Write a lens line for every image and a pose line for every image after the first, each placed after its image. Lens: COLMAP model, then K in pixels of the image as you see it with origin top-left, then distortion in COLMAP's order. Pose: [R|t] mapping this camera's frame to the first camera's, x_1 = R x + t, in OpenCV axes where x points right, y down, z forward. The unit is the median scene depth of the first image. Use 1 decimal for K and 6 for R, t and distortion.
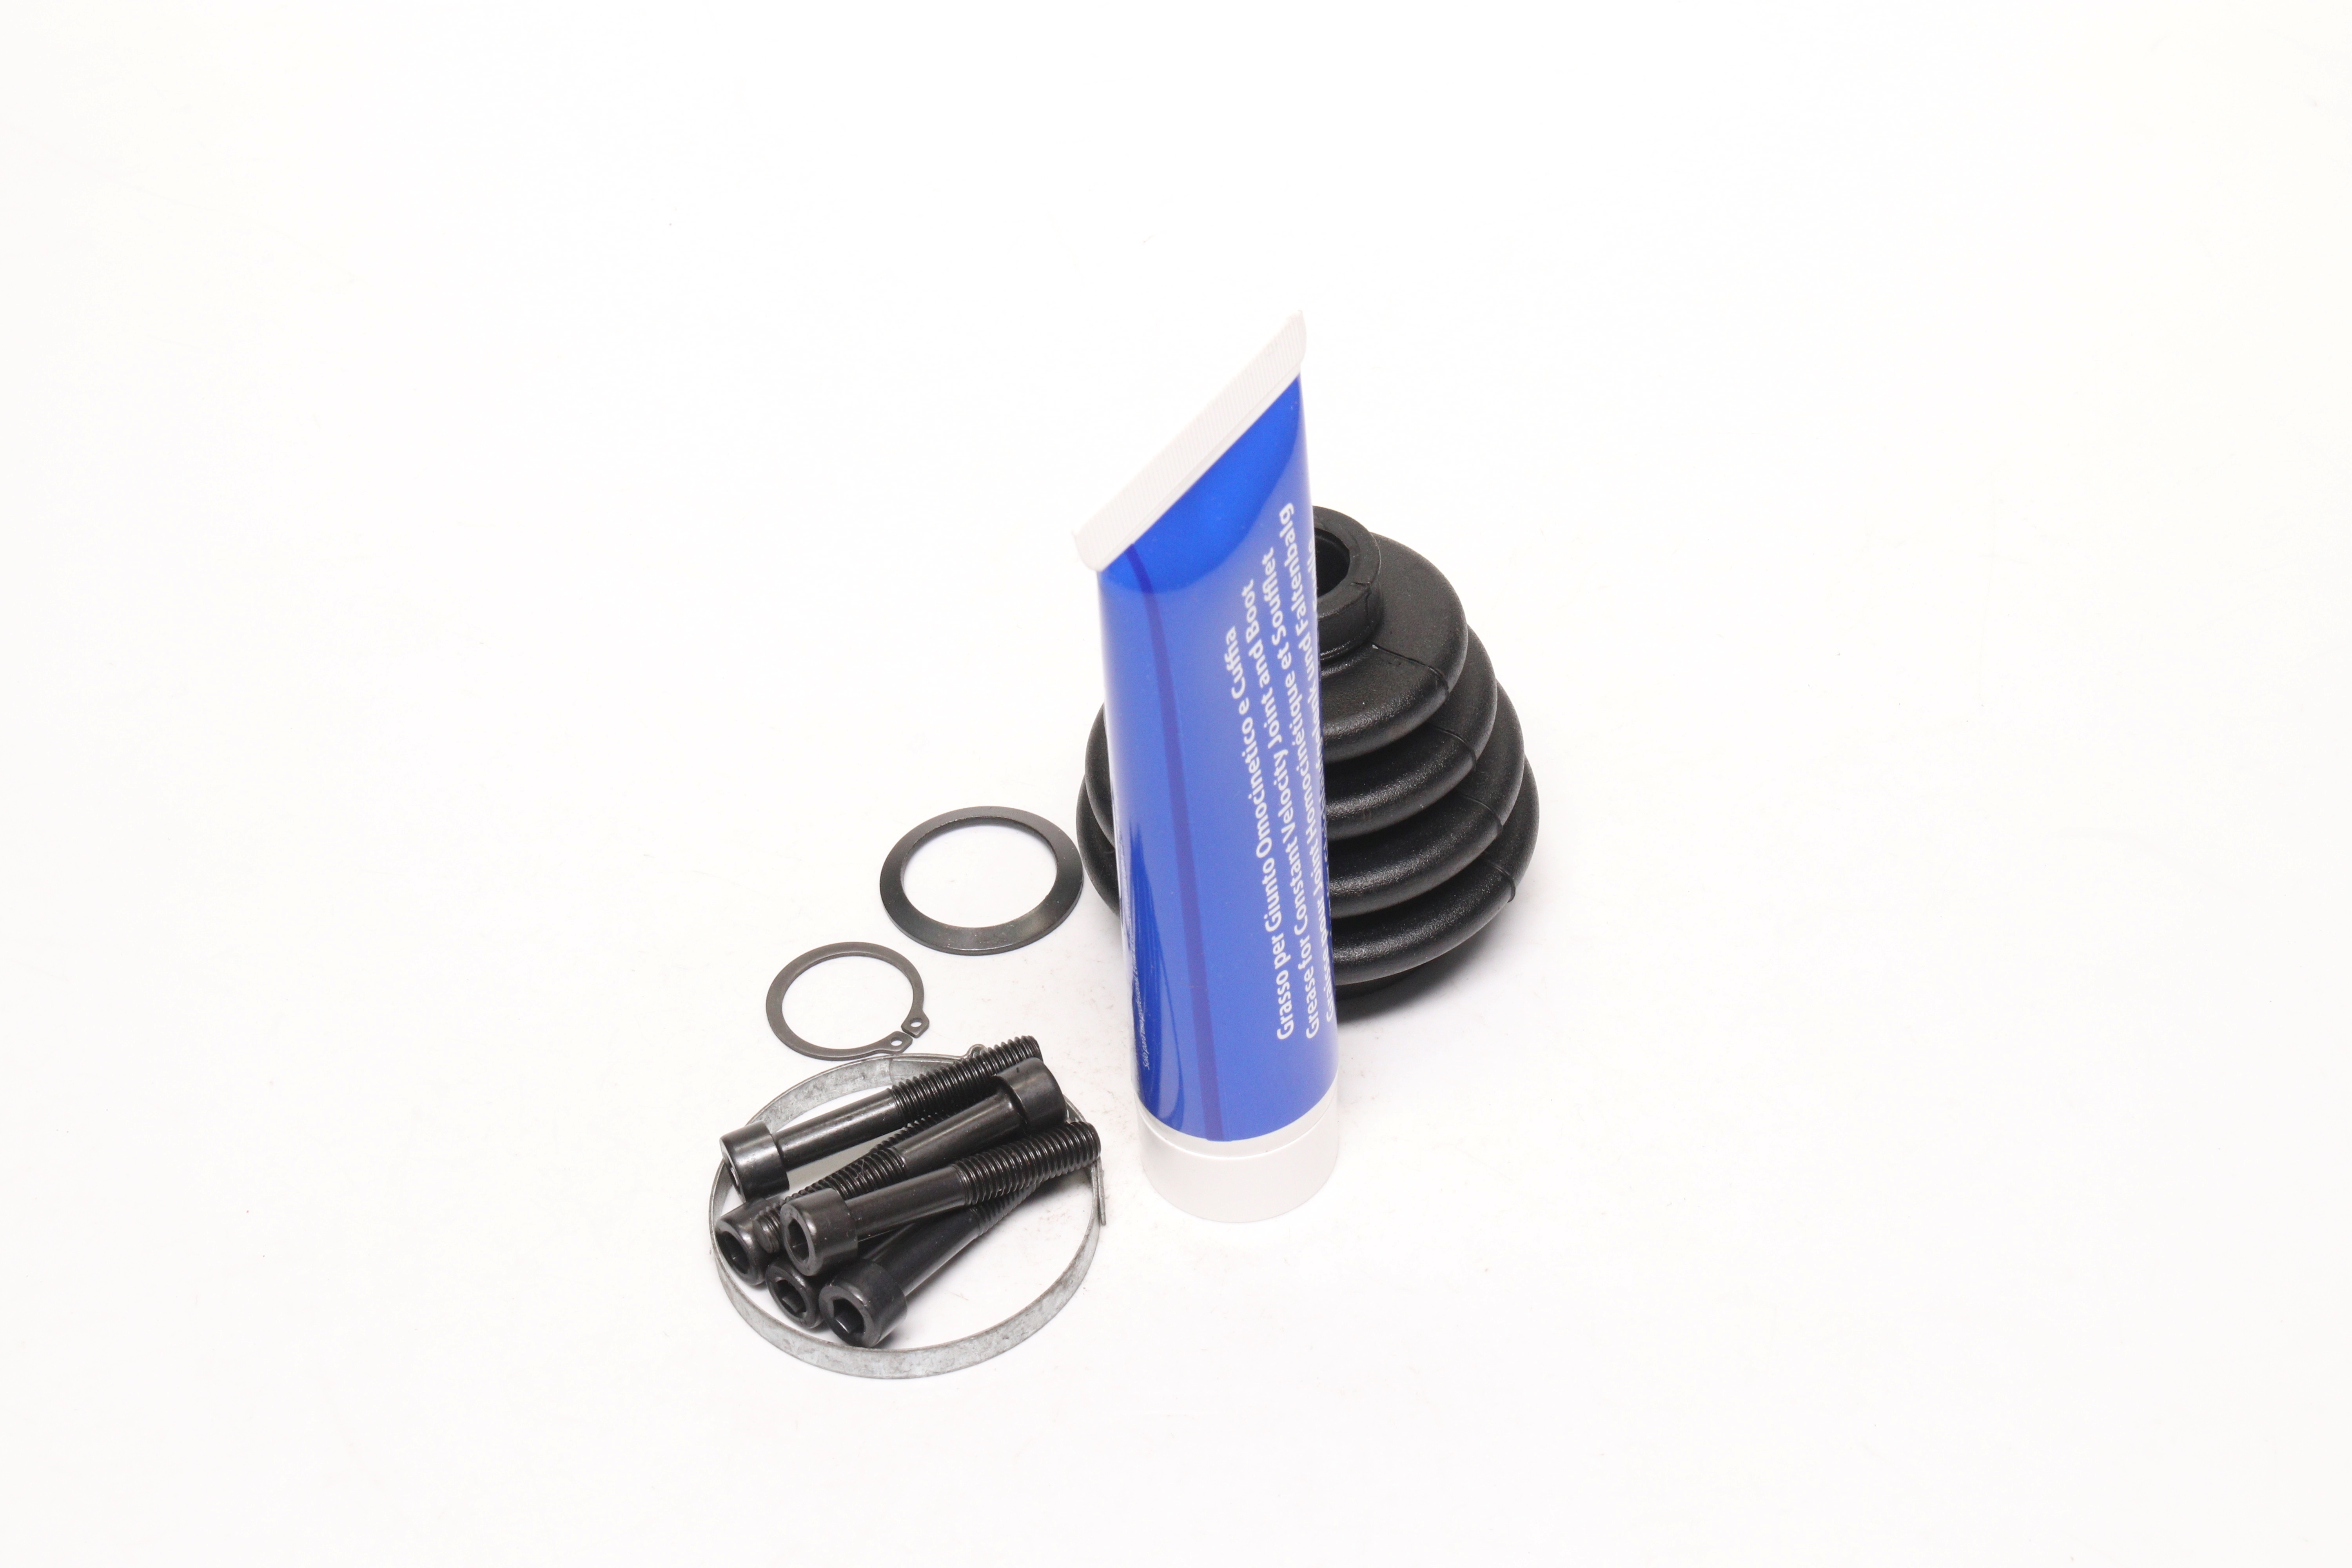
lens RADIAL K [[4595.5, 0, 1176.0], [0, 4595.5, 784.0], [0, 0, 1]] dist [-0.003424, -0.031621]
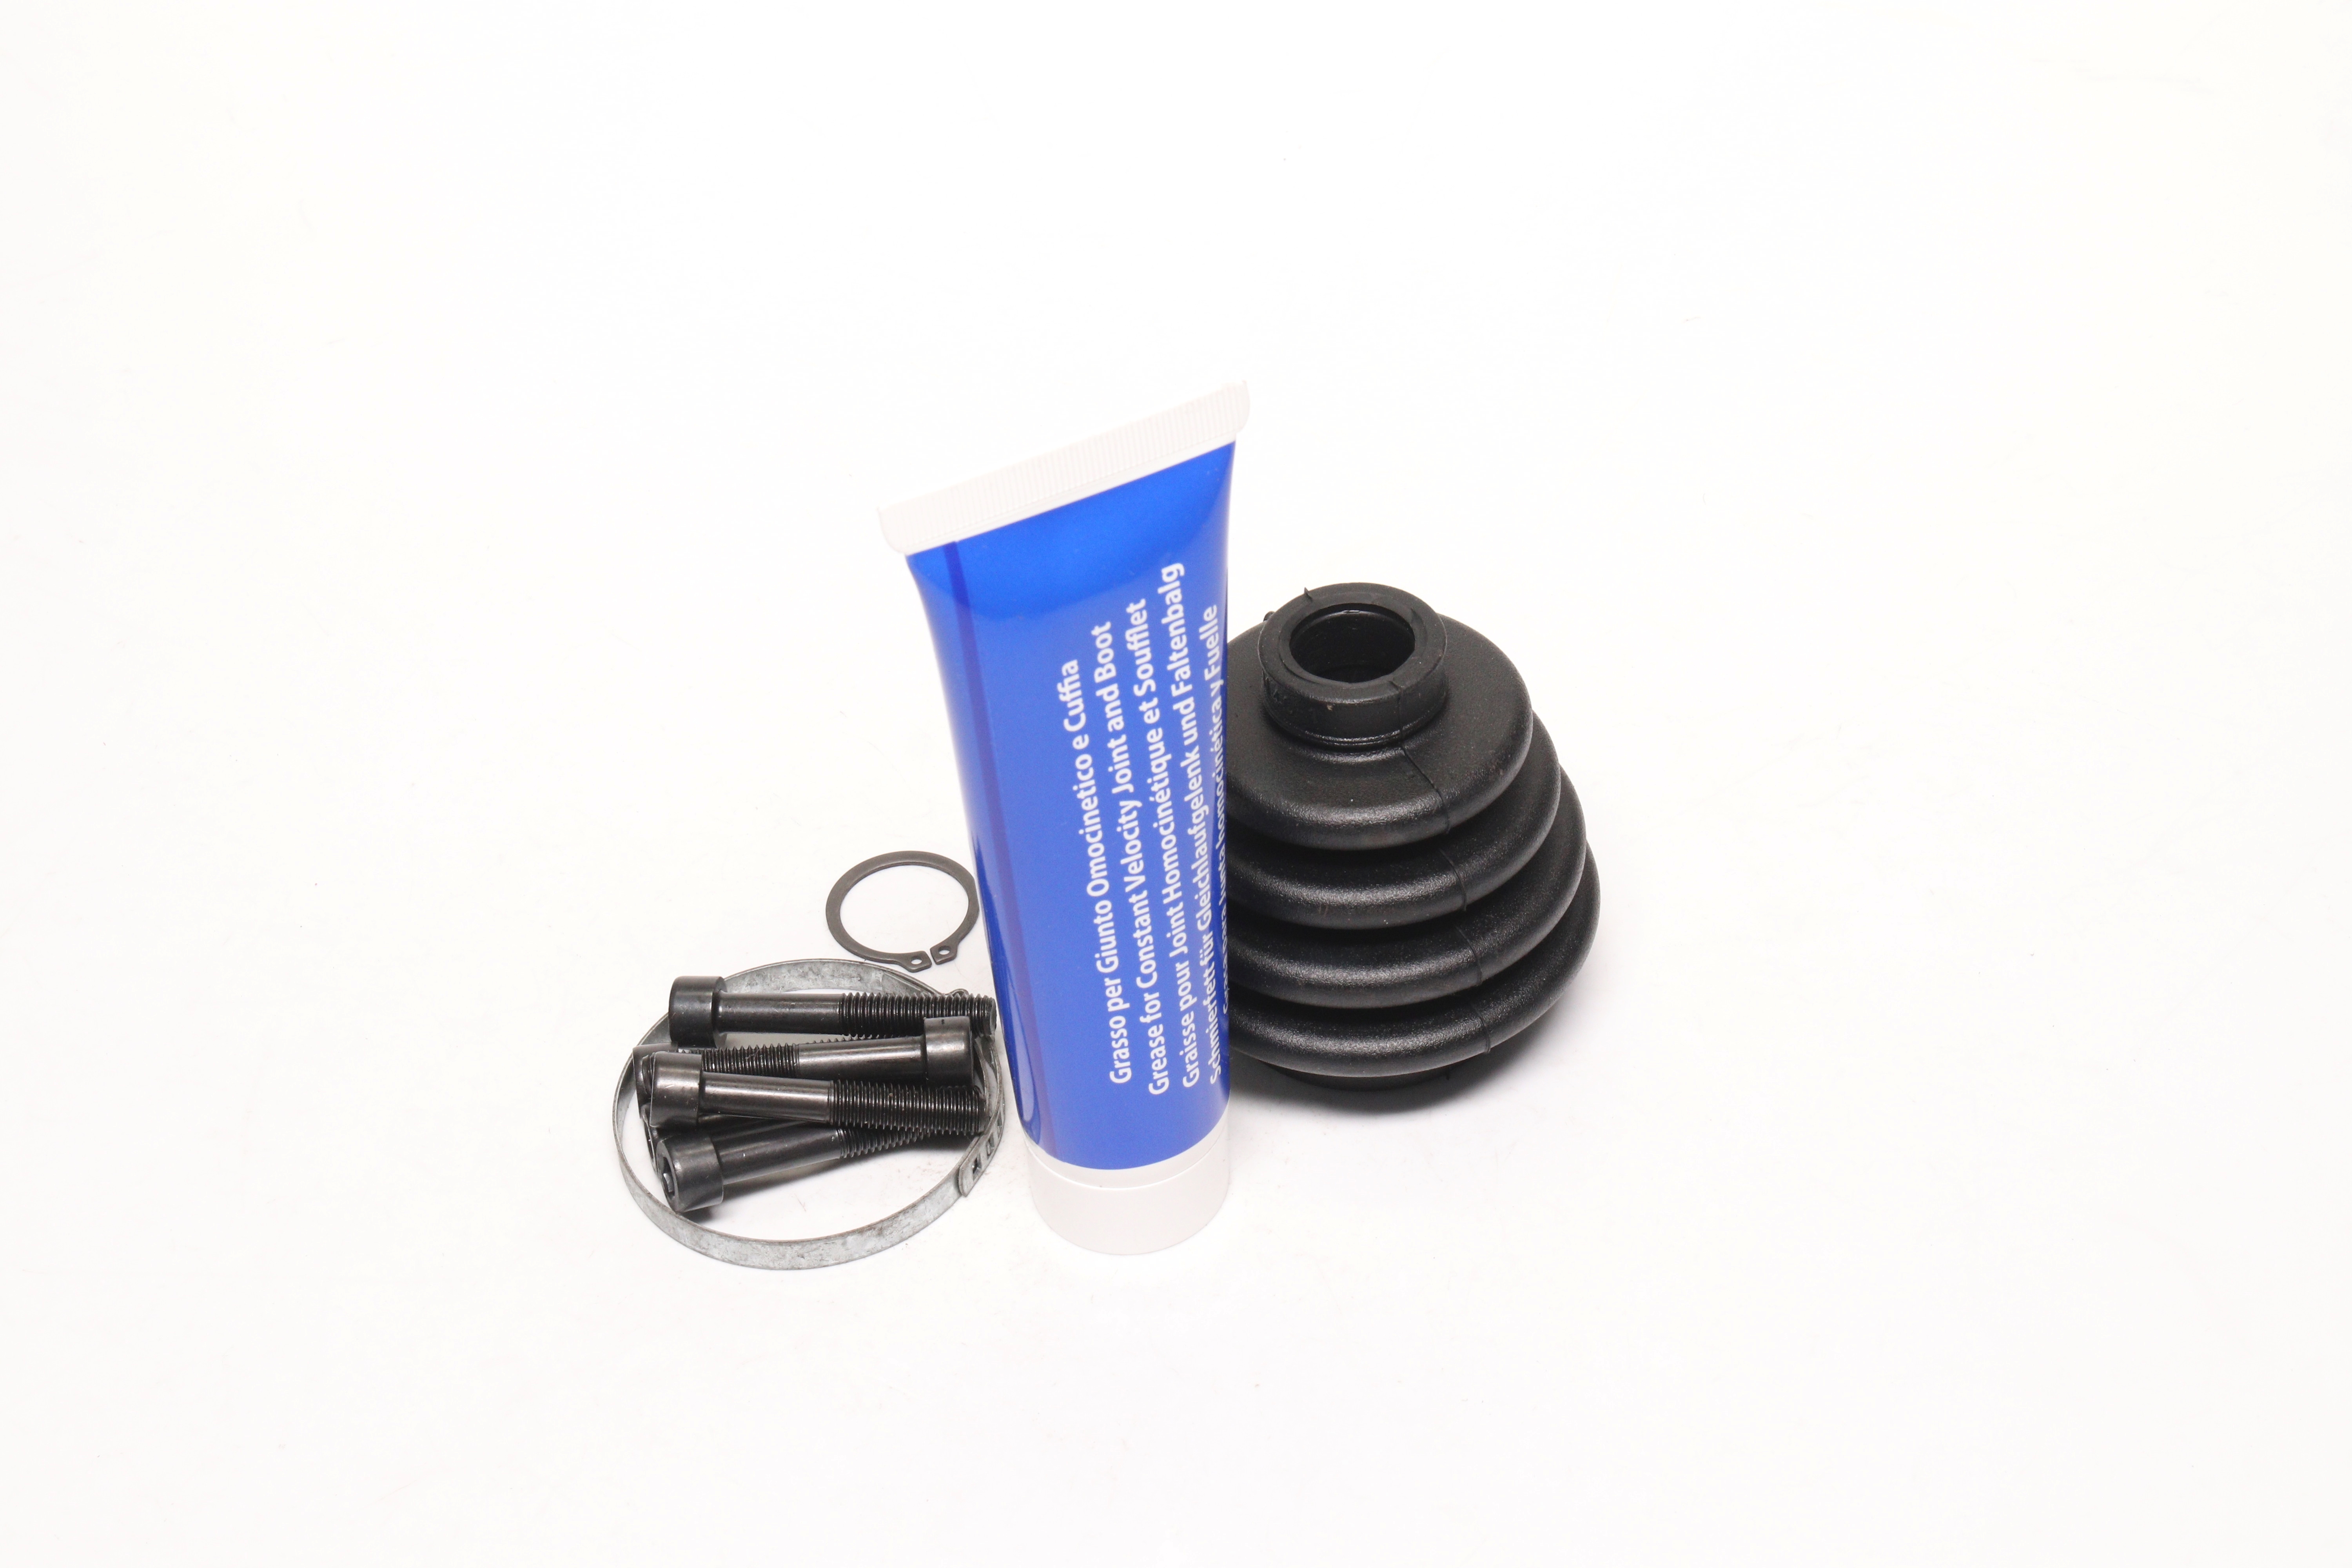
lens RADIAL K [[4595.5, 0, 1176.0], [0, 4595.5, 784.0], [0, 0, 1]] dist [-0.003424, -0.031621]
pose [[0.856648, 0.346823, -0.381927, 0.407118], [-0.338935, 0.936477, 0.090184, -0.102919], [0.388944, 0.052192, 0.919782, 0.092082]]
